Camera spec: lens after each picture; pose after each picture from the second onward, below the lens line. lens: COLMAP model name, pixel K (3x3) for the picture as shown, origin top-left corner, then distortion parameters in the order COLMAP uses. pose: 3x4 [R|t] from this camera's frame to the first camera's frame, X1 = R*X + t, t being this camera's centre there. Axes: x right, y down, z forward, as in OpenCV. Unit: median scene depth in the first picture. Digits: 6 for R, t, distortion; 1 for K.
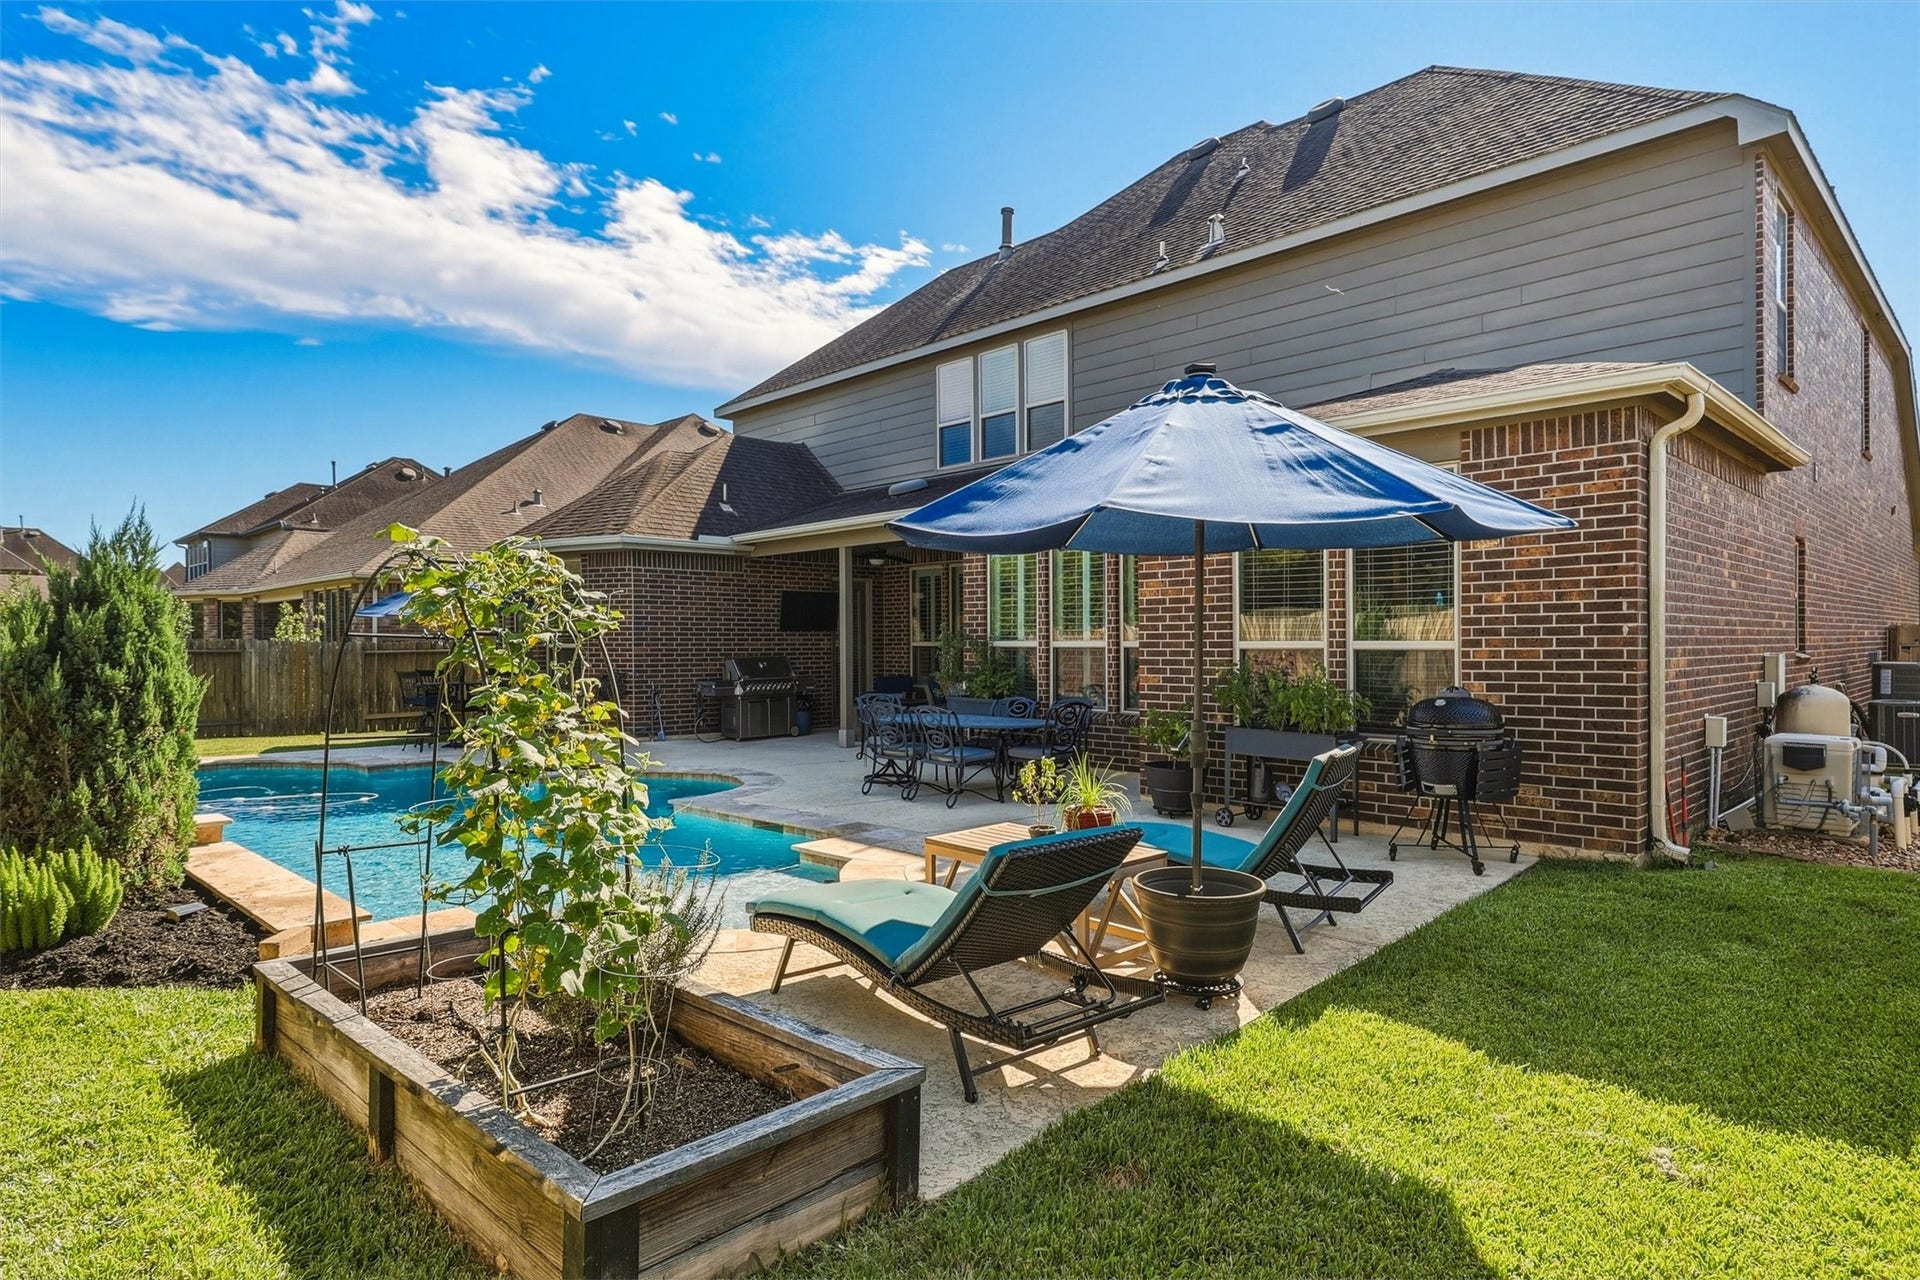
lens RADIAL K [[1071.8, 0, 960.0], [0, 1071.8, 640.0], [0, 0, 1]] dist [0.001402, 0.000668]
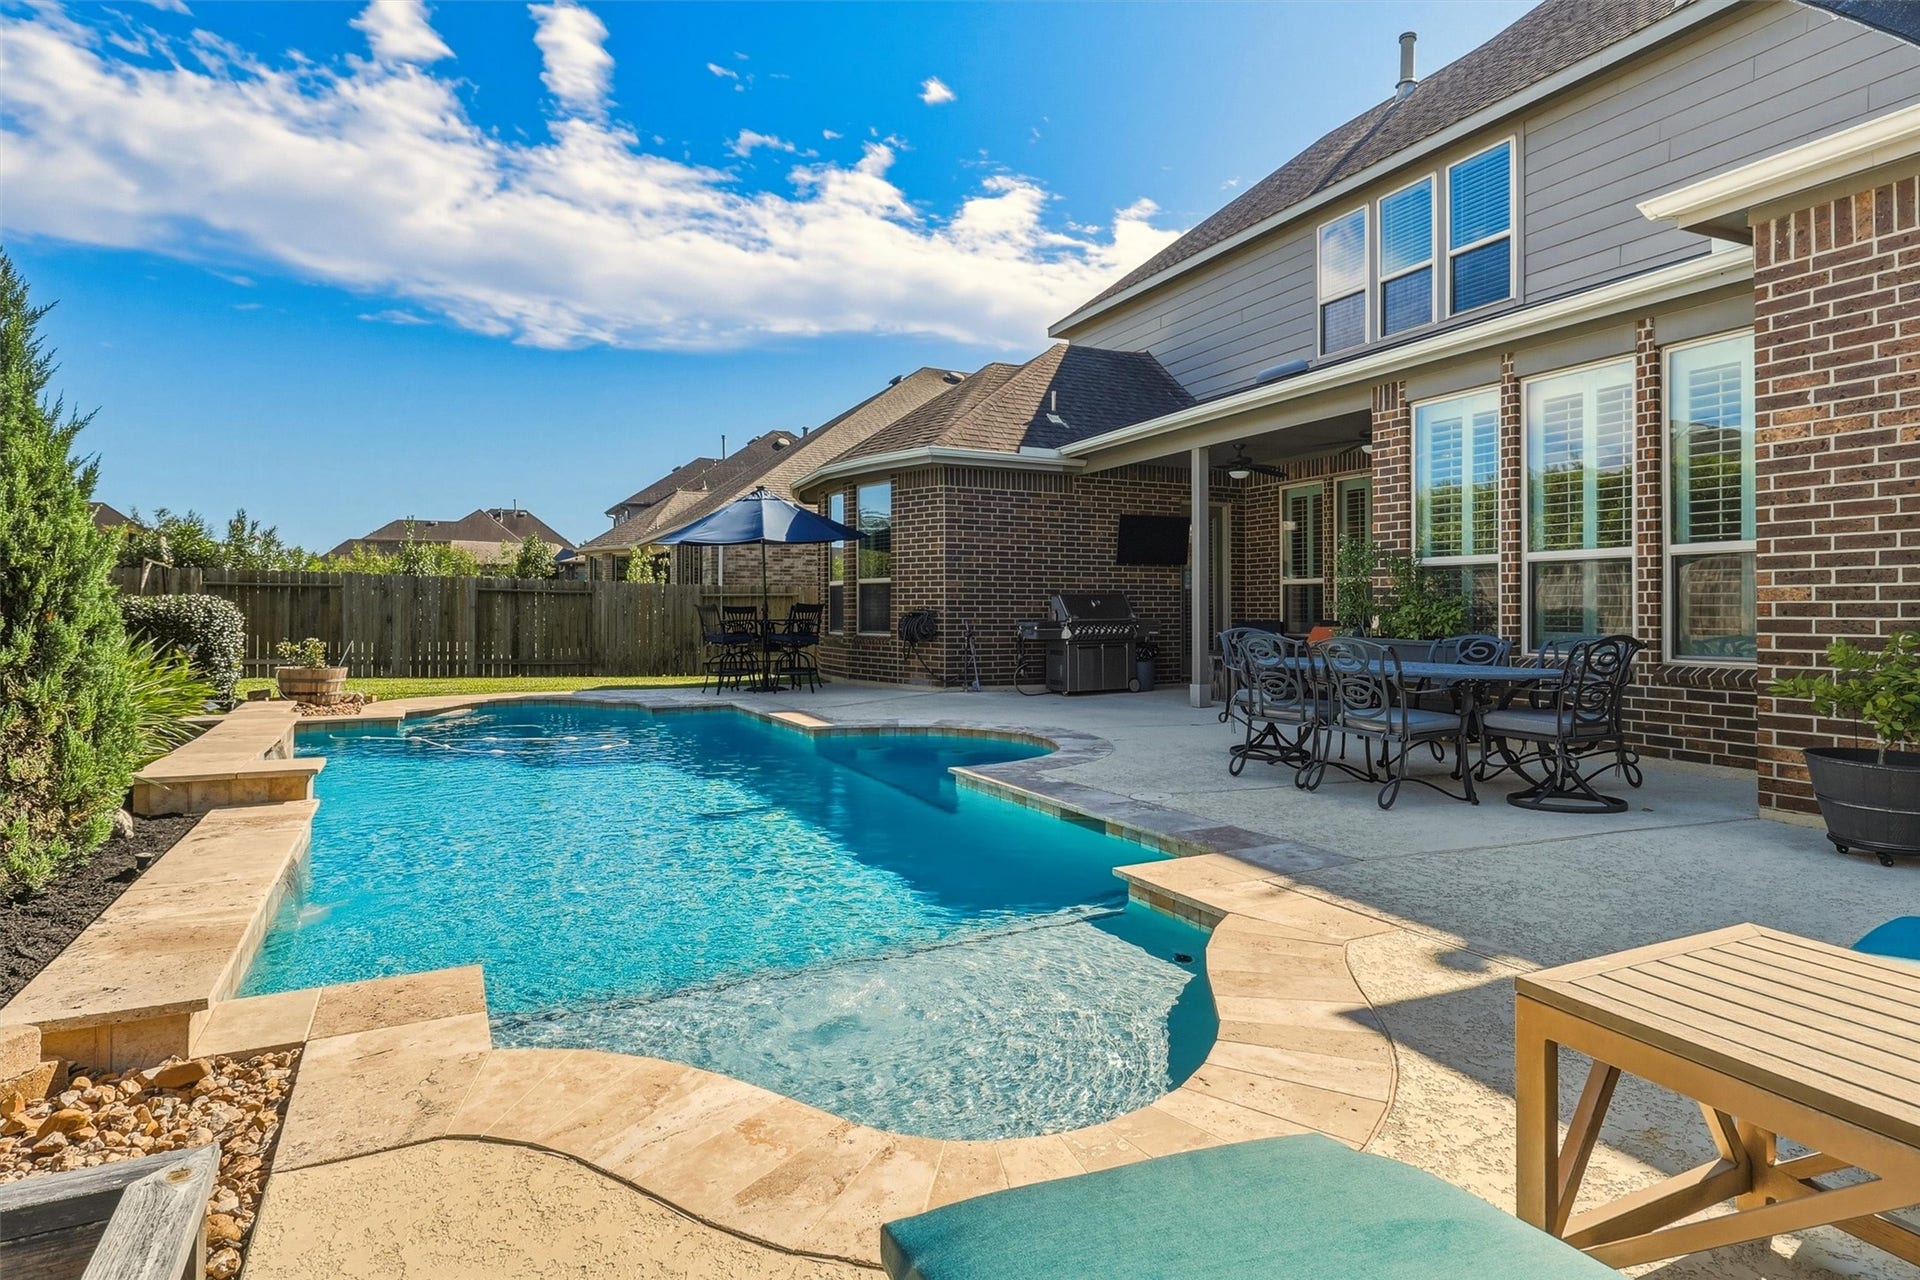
lens RADIAL K [[971.3, 0, 982.2], [0, 971.3, 603.6], [0, 0, 1]] dist [-0.003196, -0.000607]
pose [[0.950394, 0.003169, -0.311033, -0.036498], [-0.006946, 0.999915, -0.011035, 0.033388], [0.310971, 0.012648, 0.950335, 0.275912]]
